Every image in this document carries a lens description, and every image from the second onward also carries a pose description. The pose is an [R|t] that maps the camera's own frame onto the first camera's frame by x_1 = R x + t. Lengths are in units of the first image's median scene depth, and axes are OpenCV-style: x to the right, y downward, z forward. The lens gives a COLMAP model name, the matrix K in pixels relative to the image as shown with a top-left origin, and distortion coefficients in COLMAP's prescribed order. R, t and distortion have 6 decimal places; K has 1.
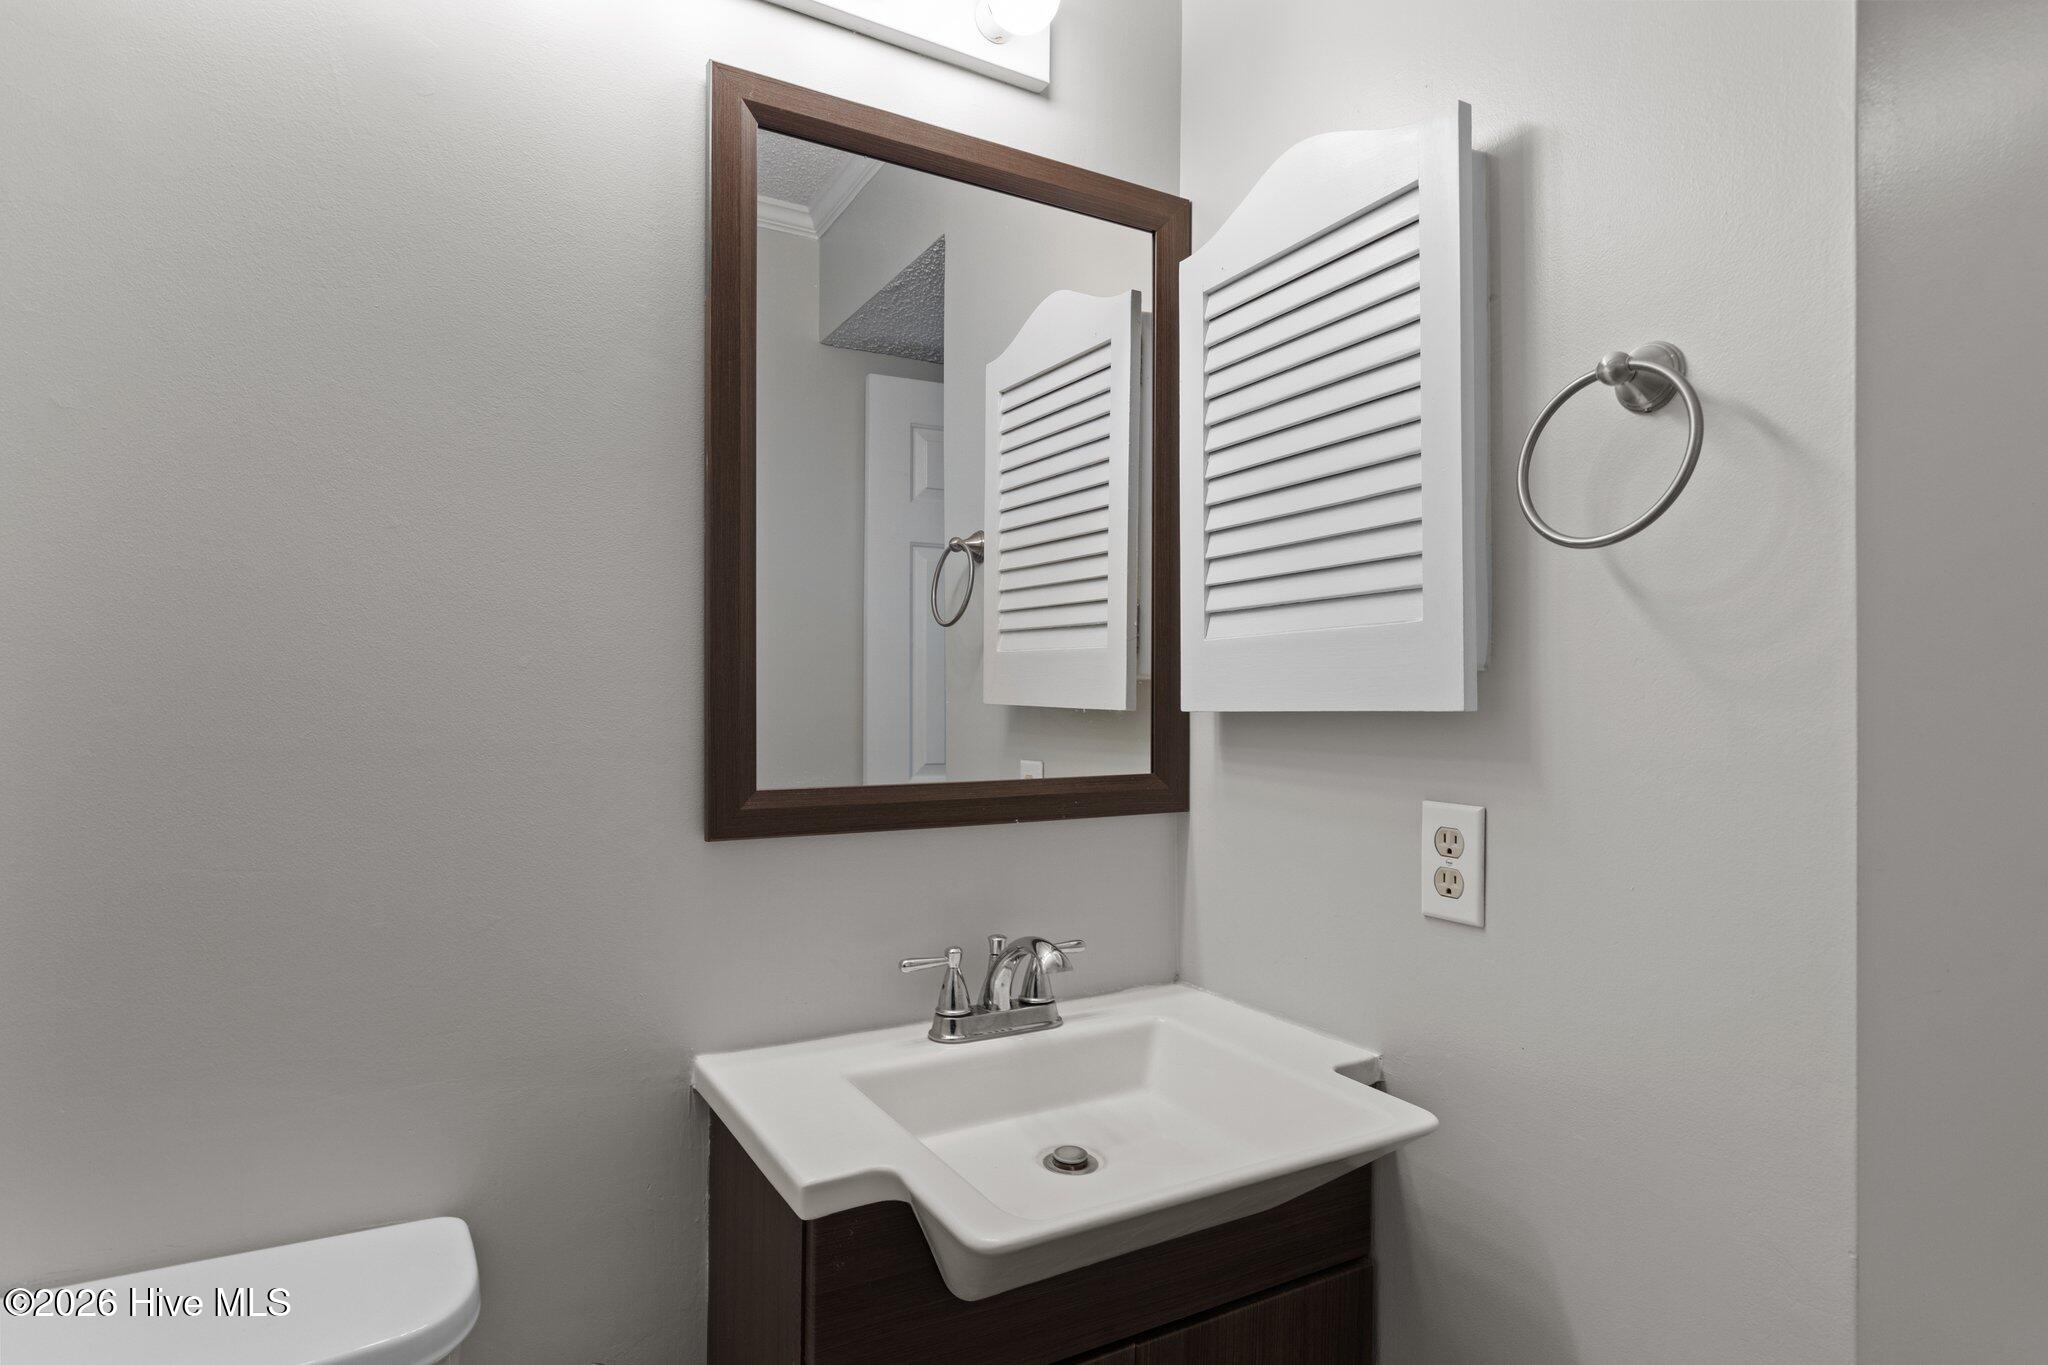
lens RADIAL K [[1100.4, 0, 1022.8], [0, 1100.4, 693.9], [0, 0, 1]] dist [0.000303, 0.001824]
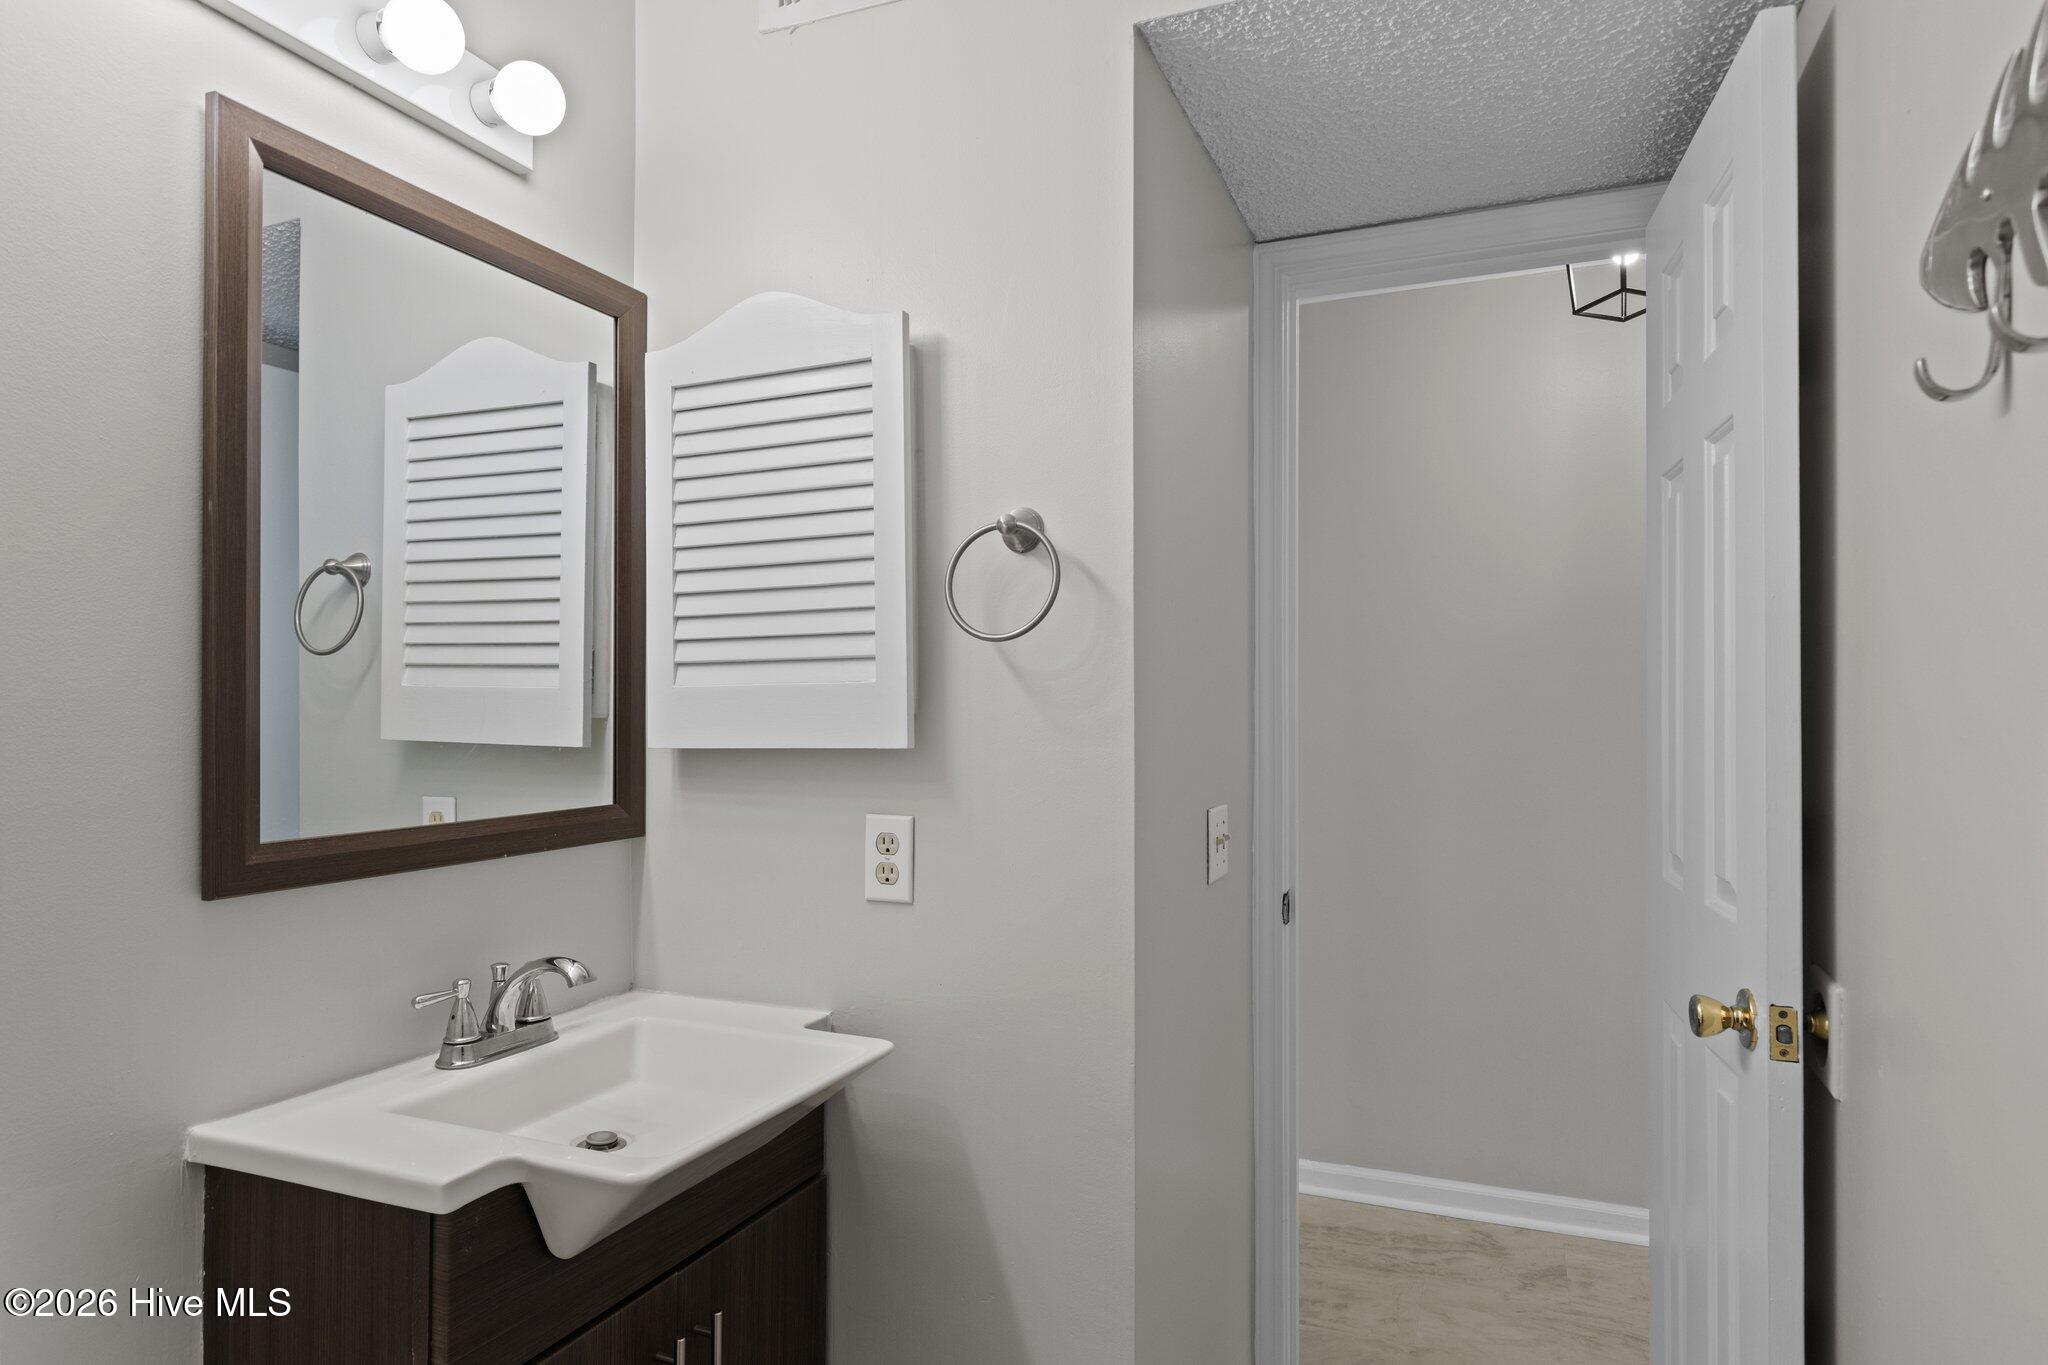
lens RADIAL K [[1215.6, 0, 1023.1], [0, 1215.6, 687.0], [0, 0, 1]] dist [0.007281, -0.002335]
pose [[0.795262, 0.005094, 0.606244, -0.362652], [0.000345, 0.999961, -0.008855, -0.042071], [-0.606265, 0.007251, 0.795229, -0.275891]]
